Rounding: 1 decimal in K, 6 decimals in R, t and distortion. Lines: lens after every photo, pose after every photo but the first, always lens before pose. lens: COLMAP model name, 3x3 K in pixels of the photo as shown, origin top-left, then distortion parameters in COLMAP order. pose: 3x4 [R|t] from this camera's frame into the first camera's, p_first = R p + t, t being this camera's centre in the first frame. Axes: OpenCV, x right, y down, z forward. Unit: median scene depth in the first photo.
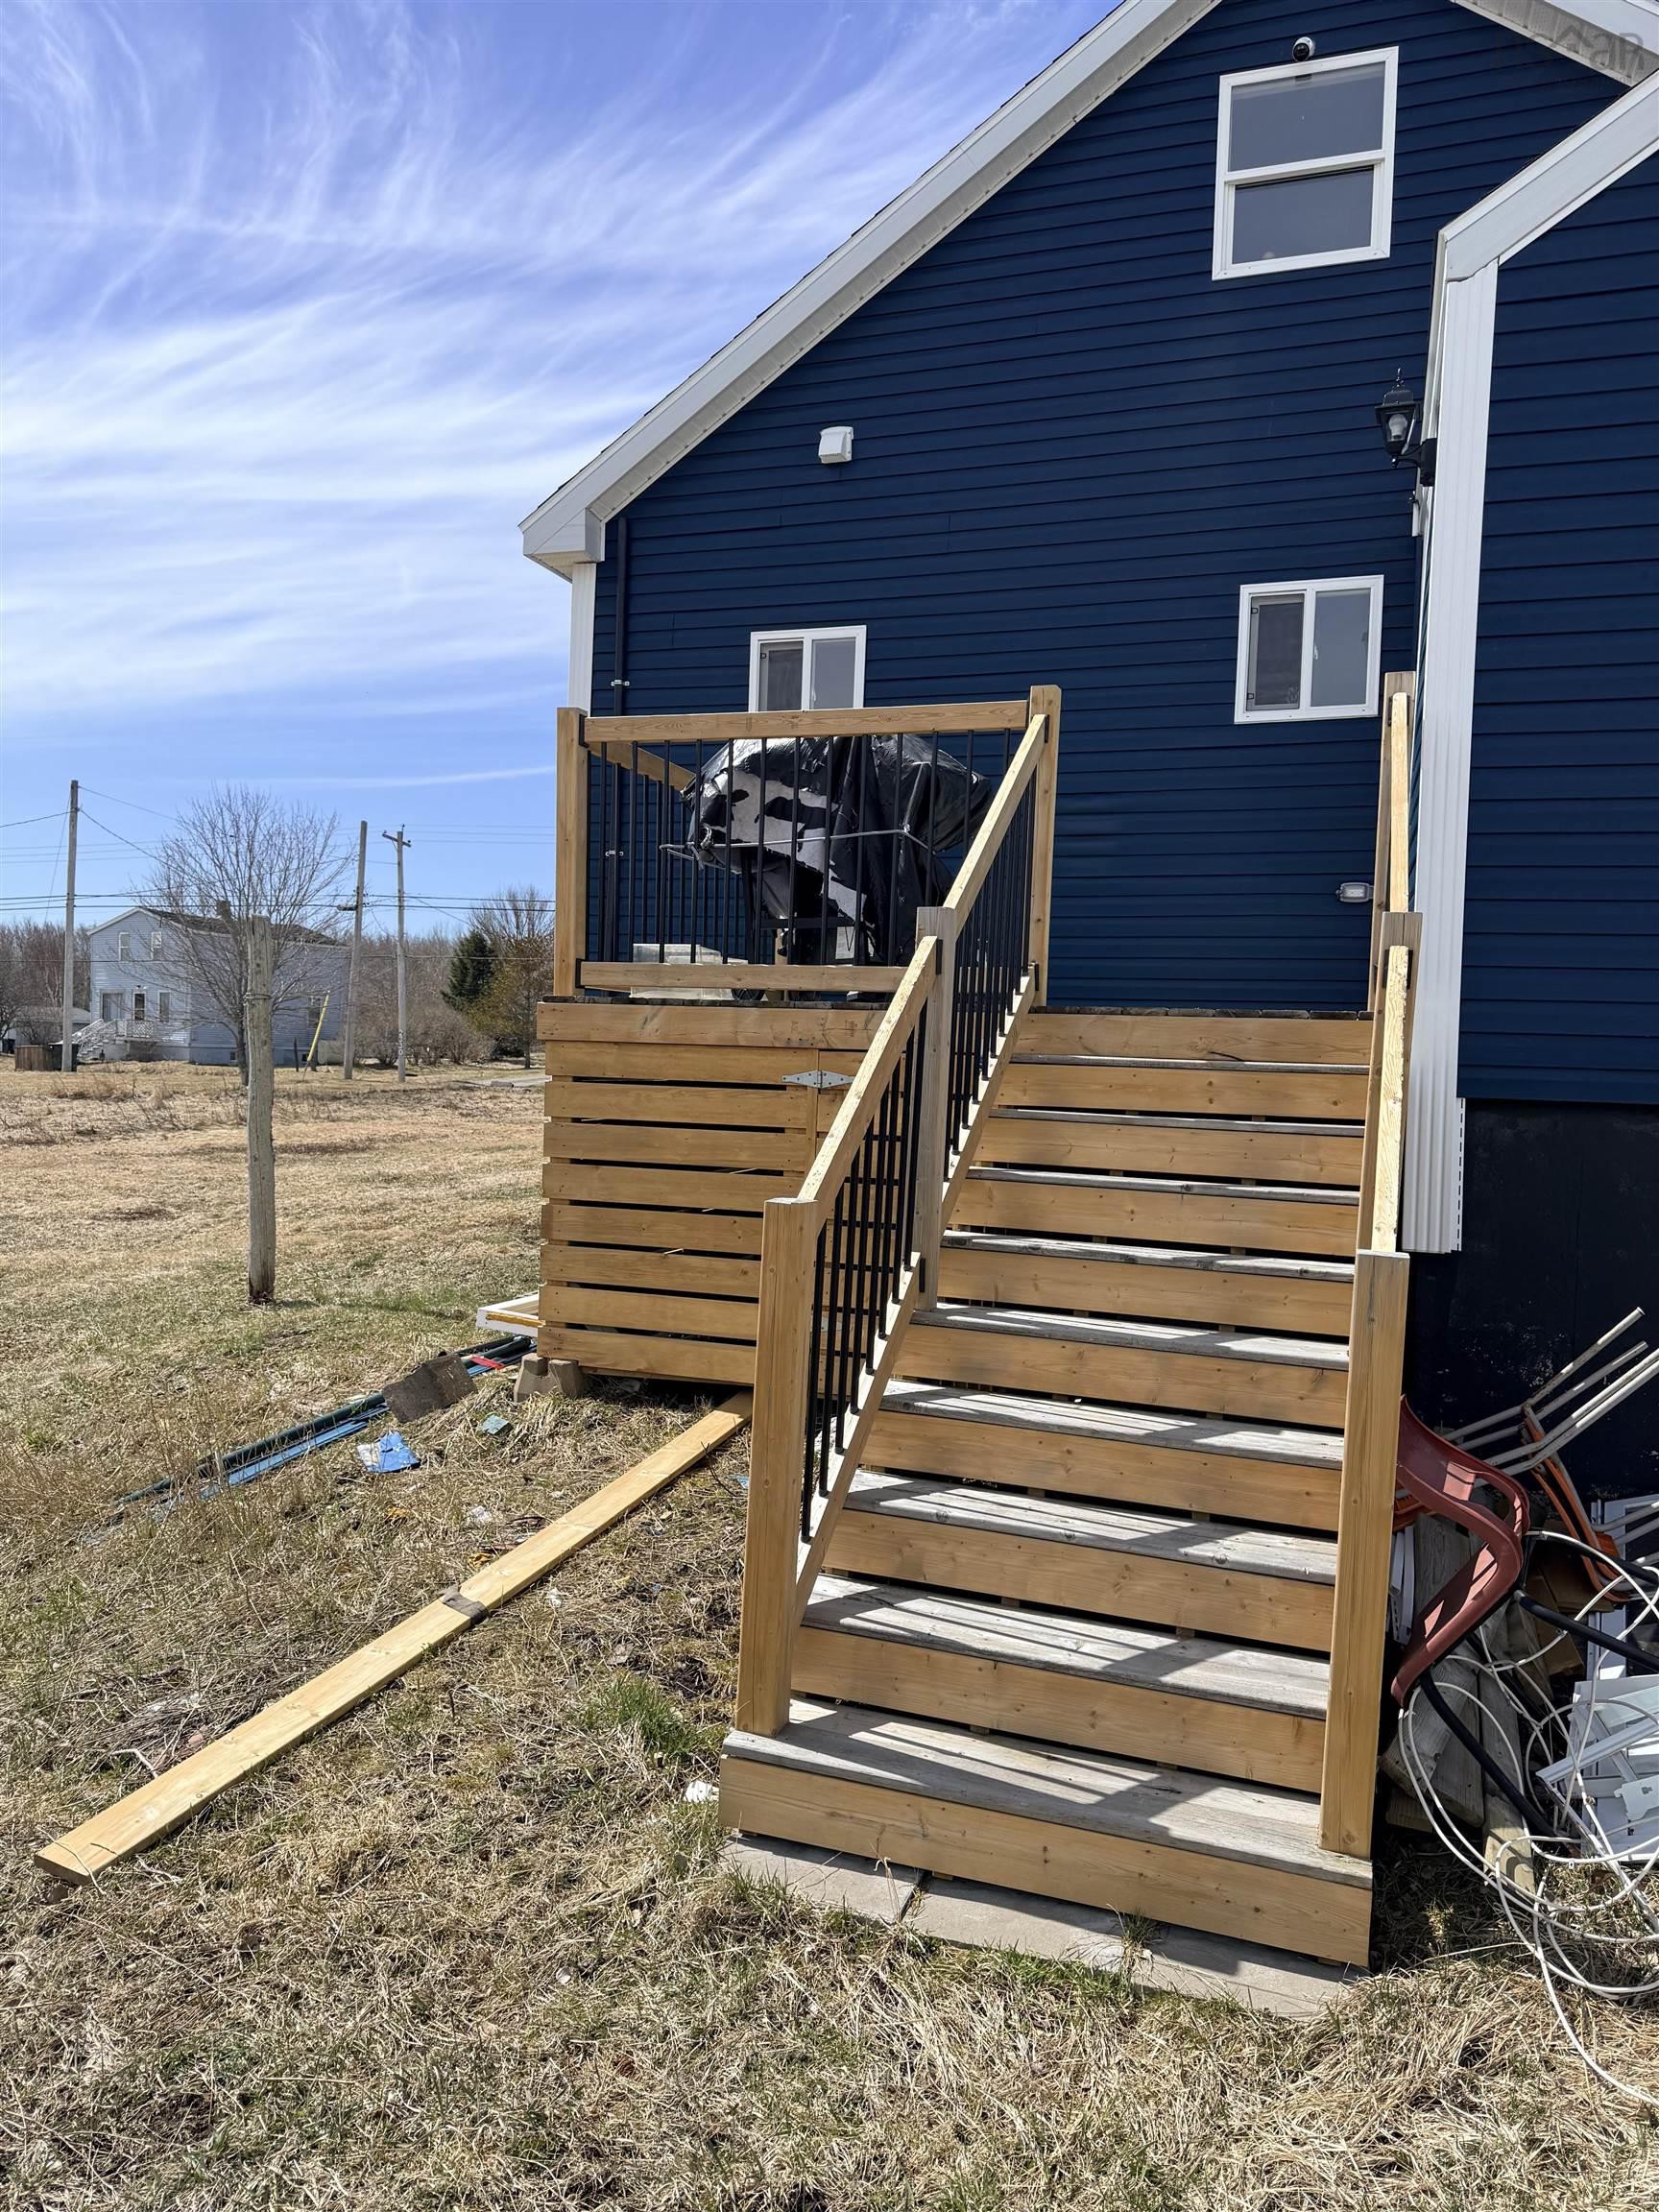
lens RADIAL K [[1613.5, 0, 823.4], [0, 1613.5, 1175.4], [0, 0, 1]] dist [0.001054, -0.009641]
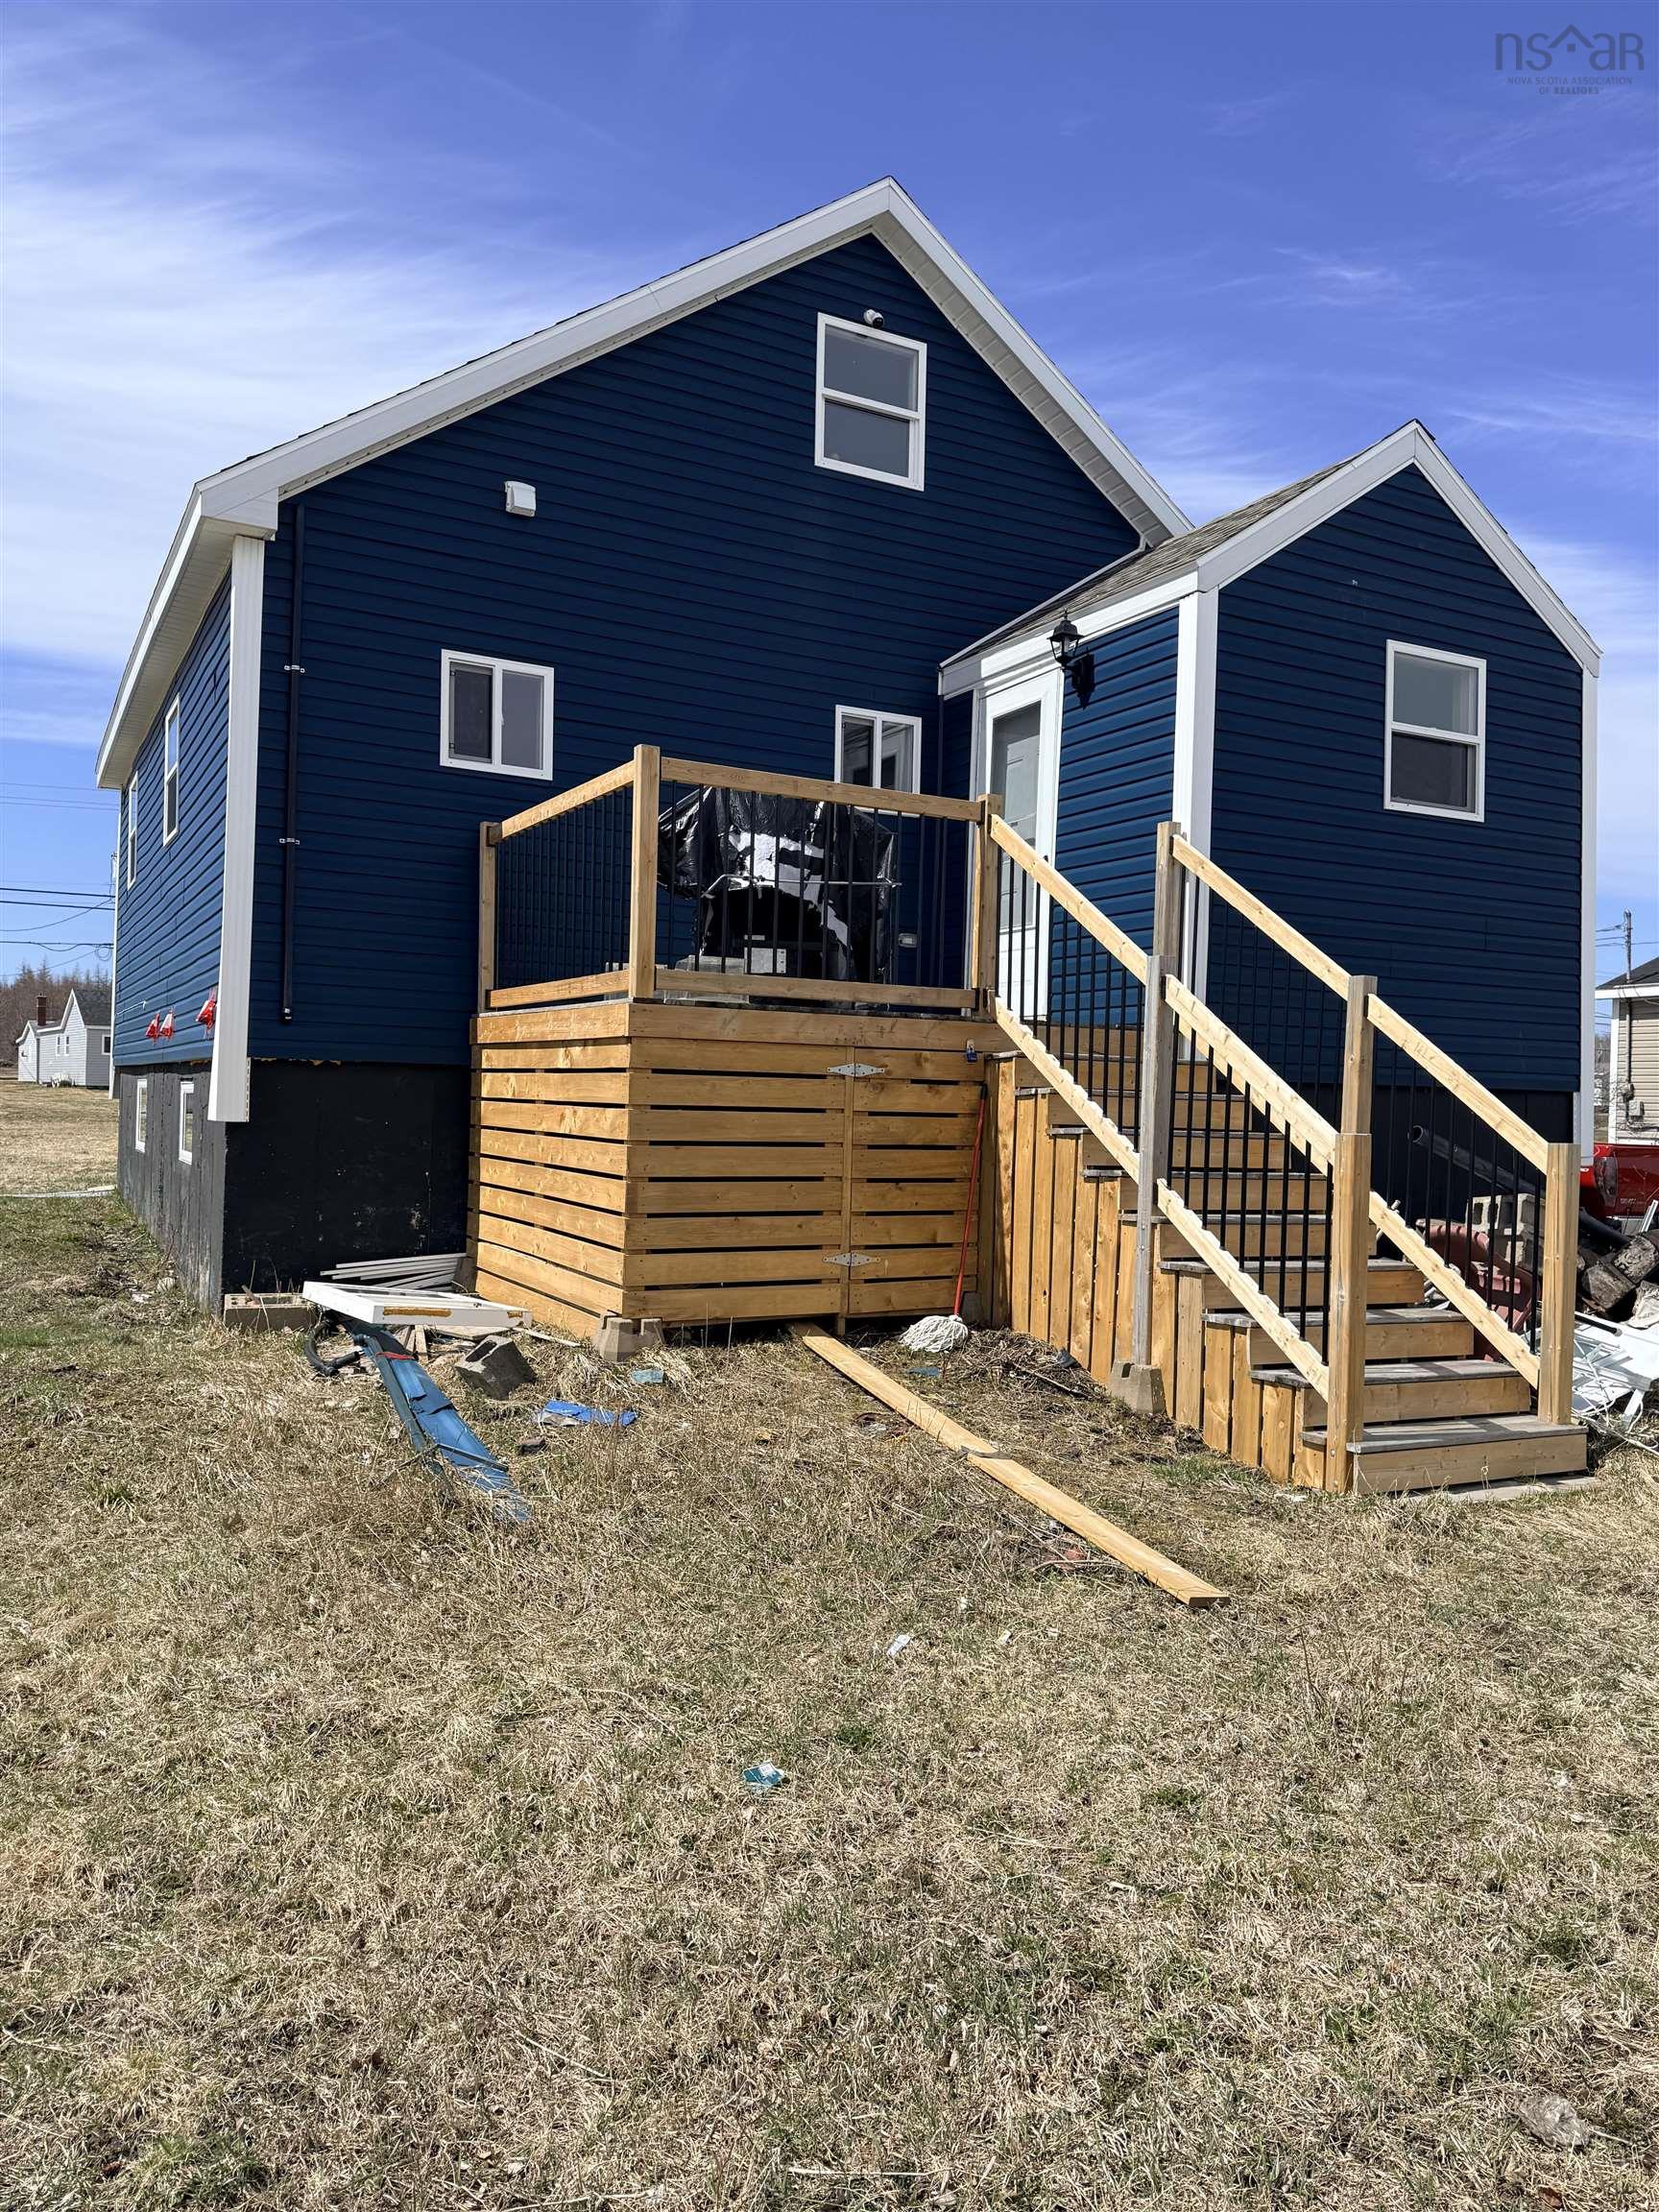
lens RADIAL K [[1592.9, 0, 811.9], [0, 1592.9, 1118.2], [0, 0, 1]] dist [0.123108, -0.219882]
pose [[0.668256, -0.026681, 0.743453, -0.925482], [0.045267, 0.998963, -0.004837, -0.015829], [-0.742553, 0.036886, 0.668771, 0.161985]]
